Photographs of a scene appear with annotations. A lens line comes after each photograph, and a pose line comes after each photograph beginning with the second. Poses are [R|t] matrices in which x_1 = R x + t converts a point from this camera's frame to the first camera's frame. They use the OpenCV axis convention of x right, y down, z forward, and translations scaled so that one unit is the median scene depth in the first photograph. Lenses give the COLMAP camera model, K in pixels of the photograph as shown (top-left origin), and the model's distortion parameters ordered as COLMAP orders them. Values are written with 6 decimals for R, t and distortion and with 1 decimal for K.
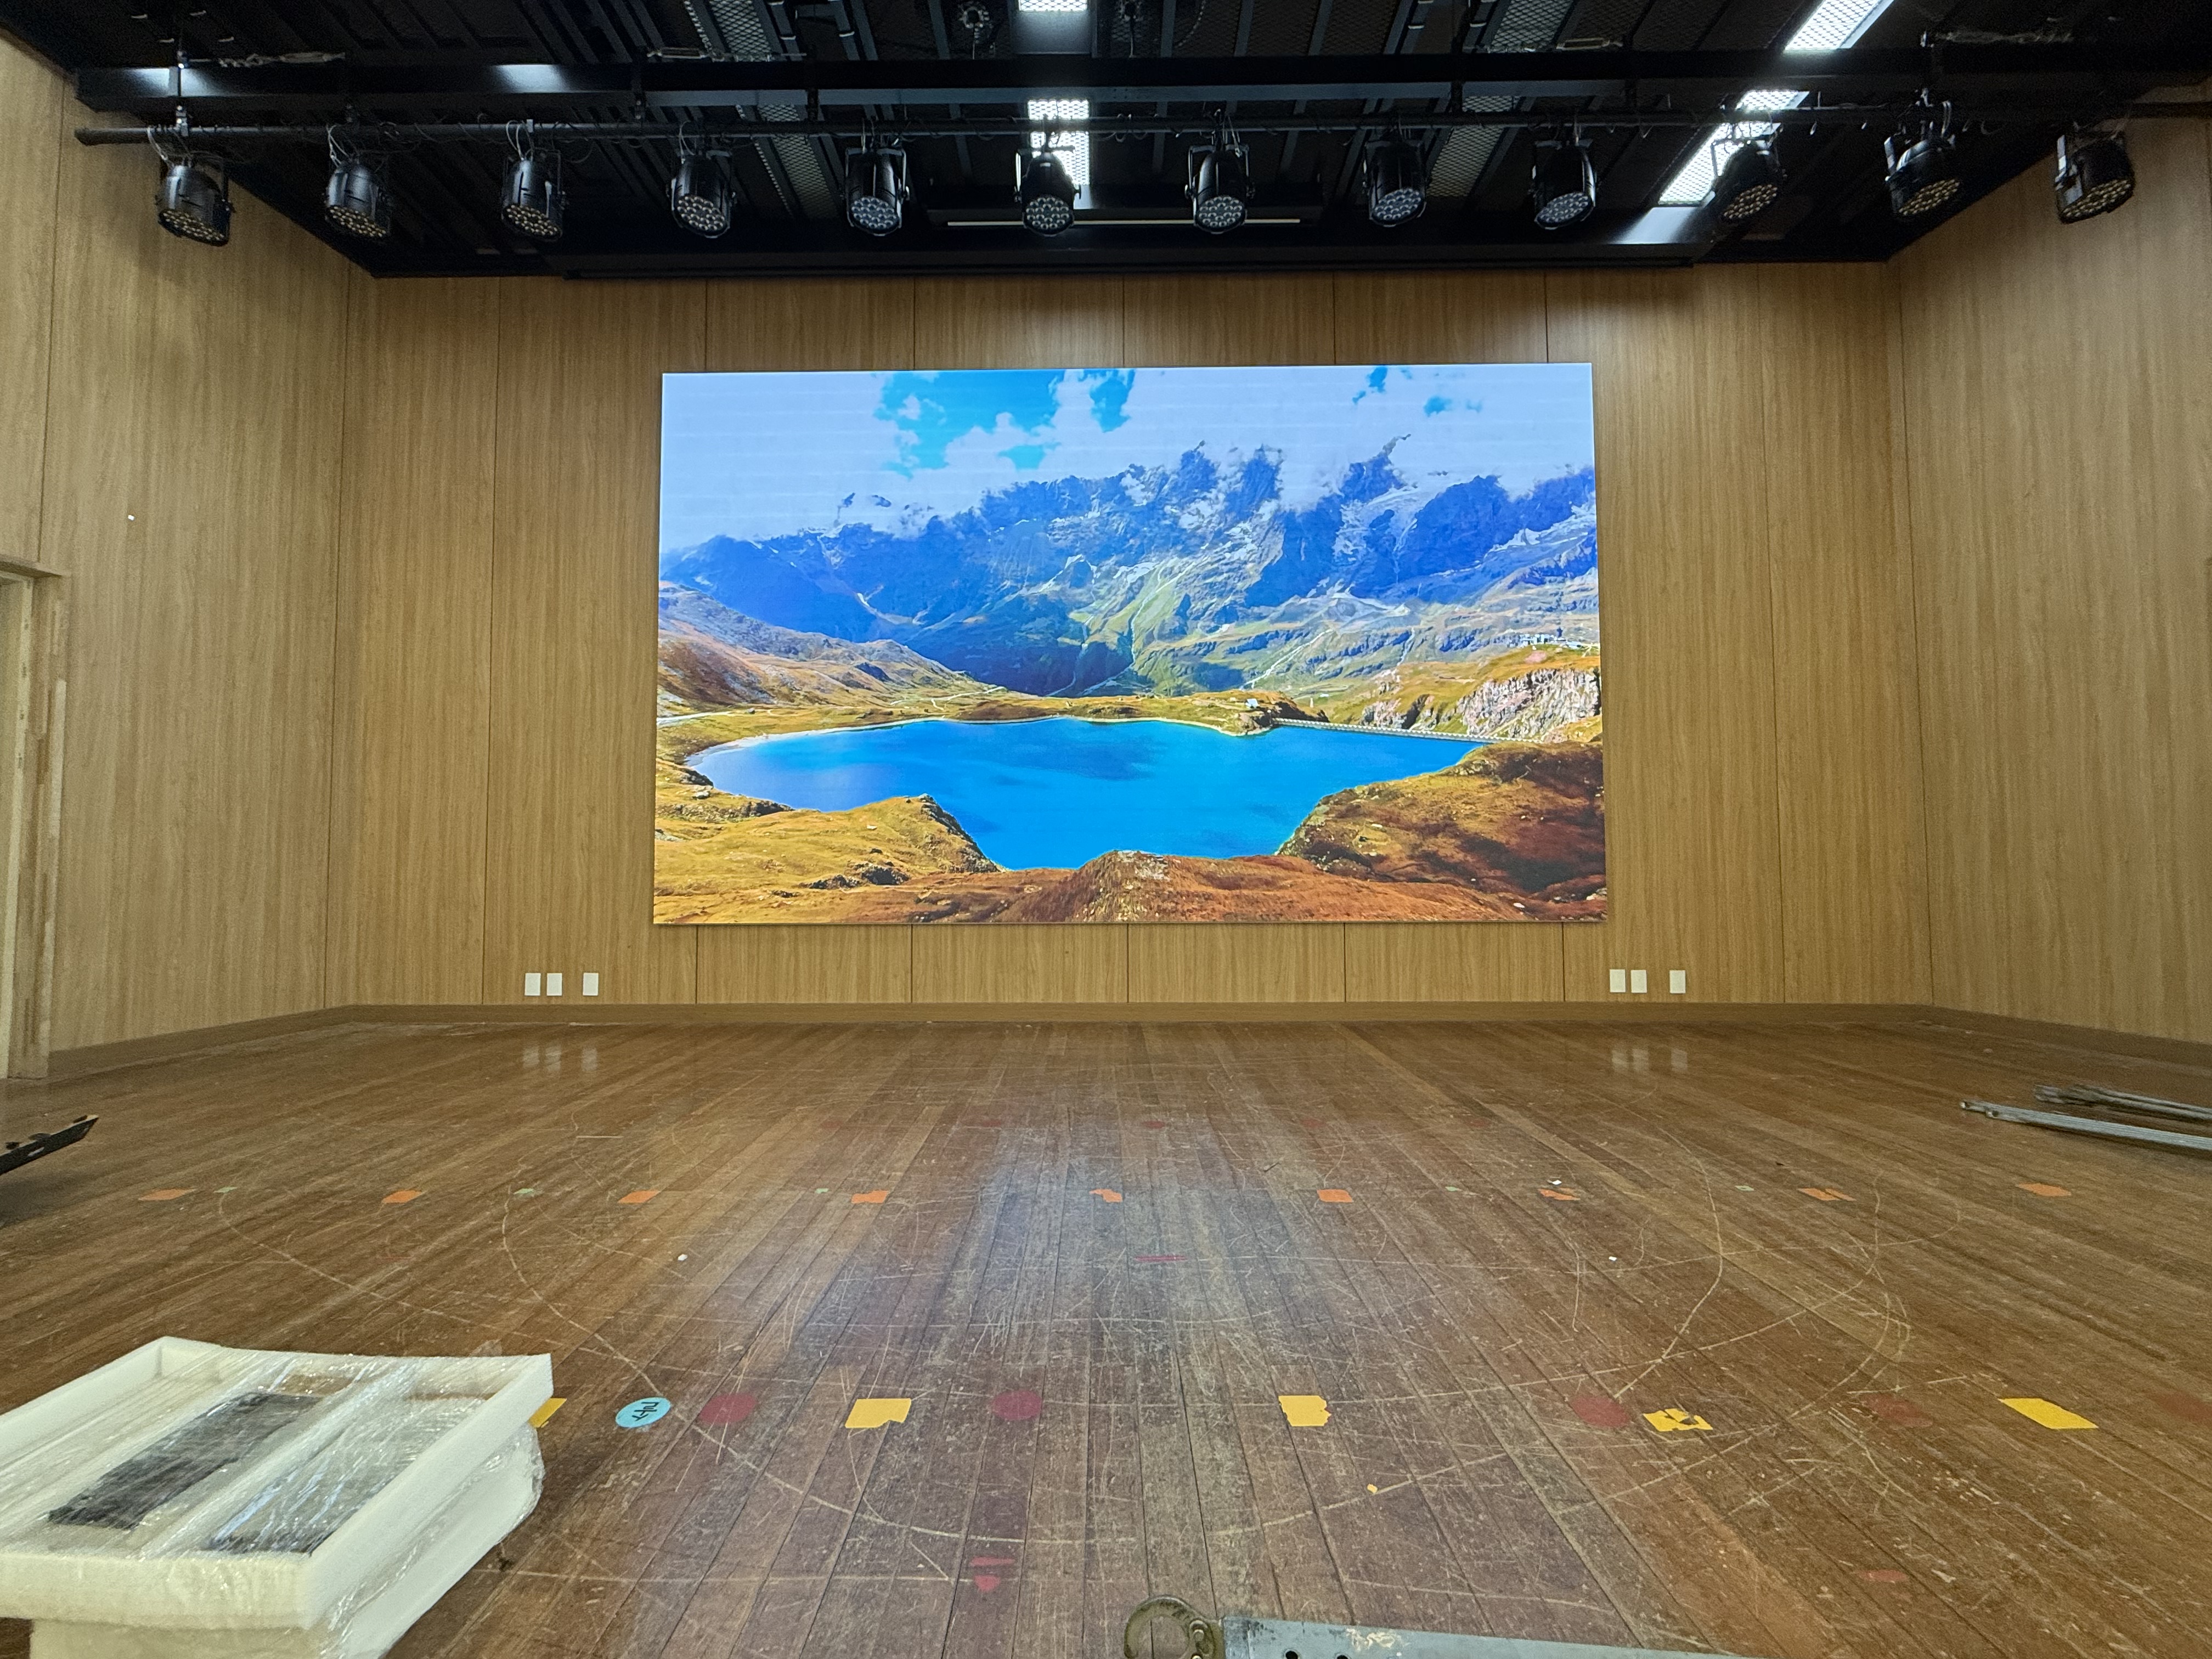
lens RADIAL K [[877.8, 0, 1097.3], [0, 877.8, 829.6], [0, 0, 1]] dist [-0.000989, 0.000114]
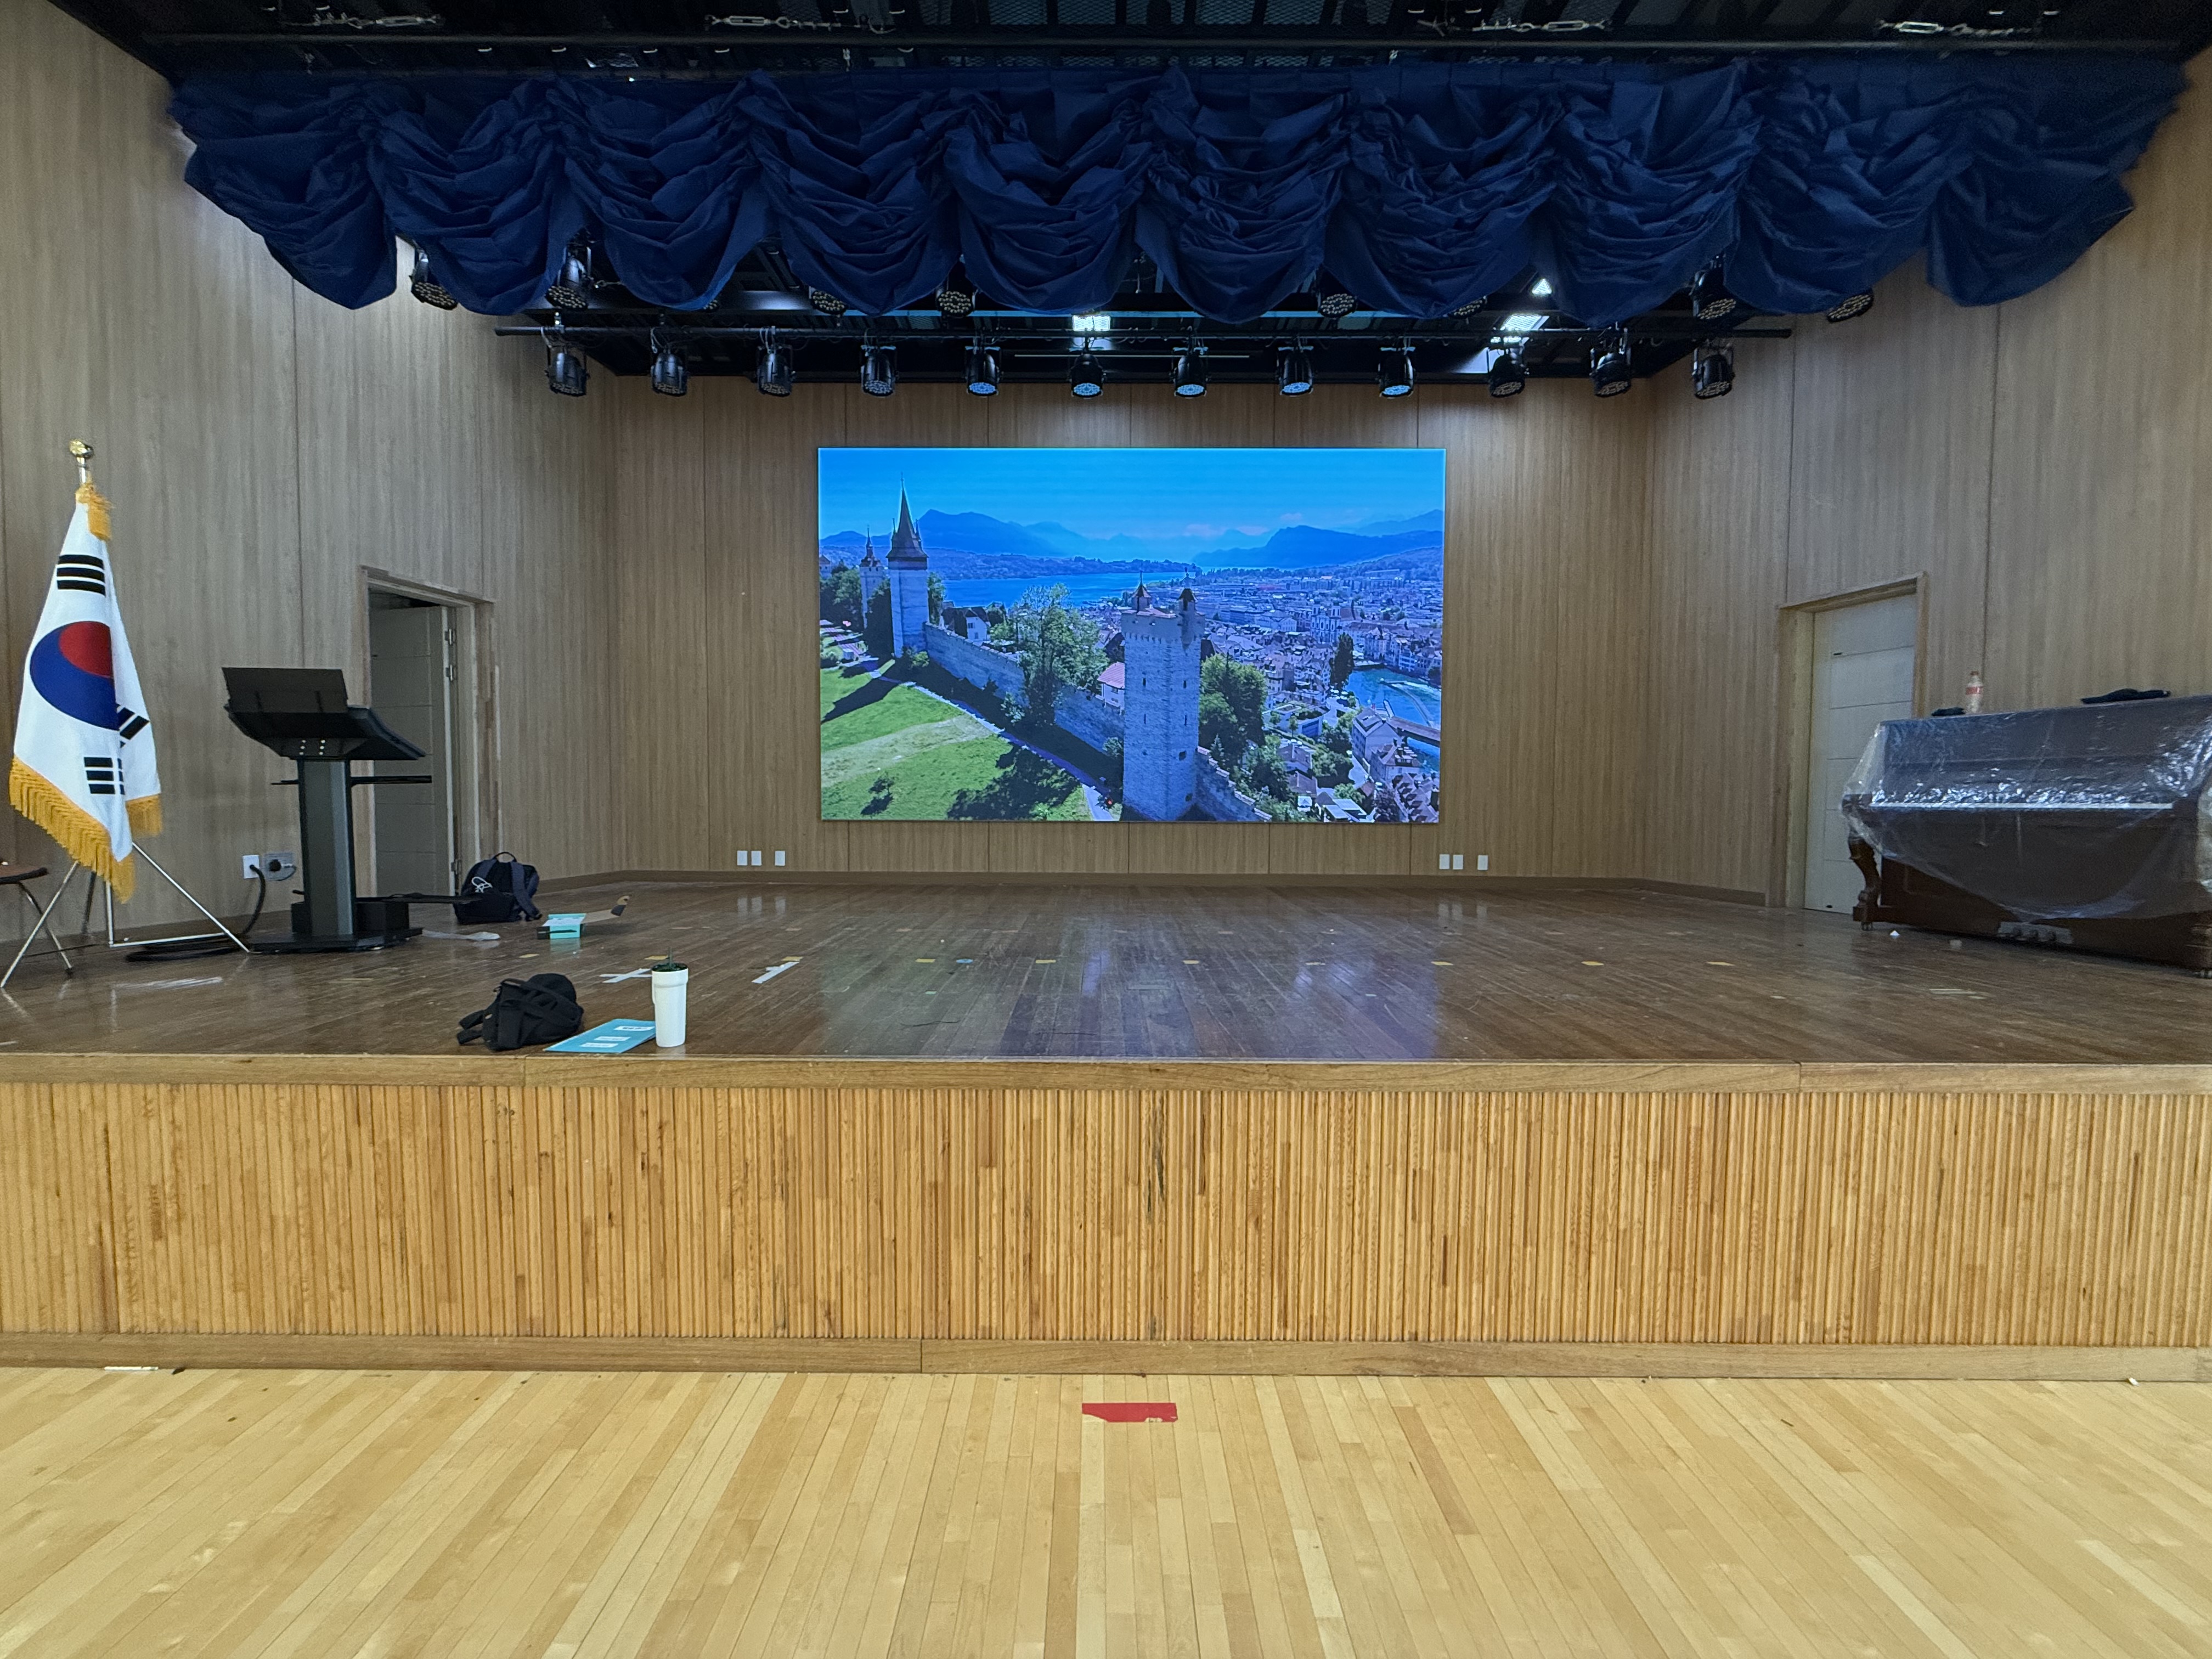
lens RADIAL K [[877.8, 0, 1097.3], [0, 877.8, 829.6], [0, 0, 1]] dist [-0.000989, 0.000114]
pose [[0.999957, 0.009116, 0.001685, -0.023407], [-0.009223, 0.996659, 0.081152, -0.004330], [-0.000940, -0.081164, 0.996700, -0.537517]]
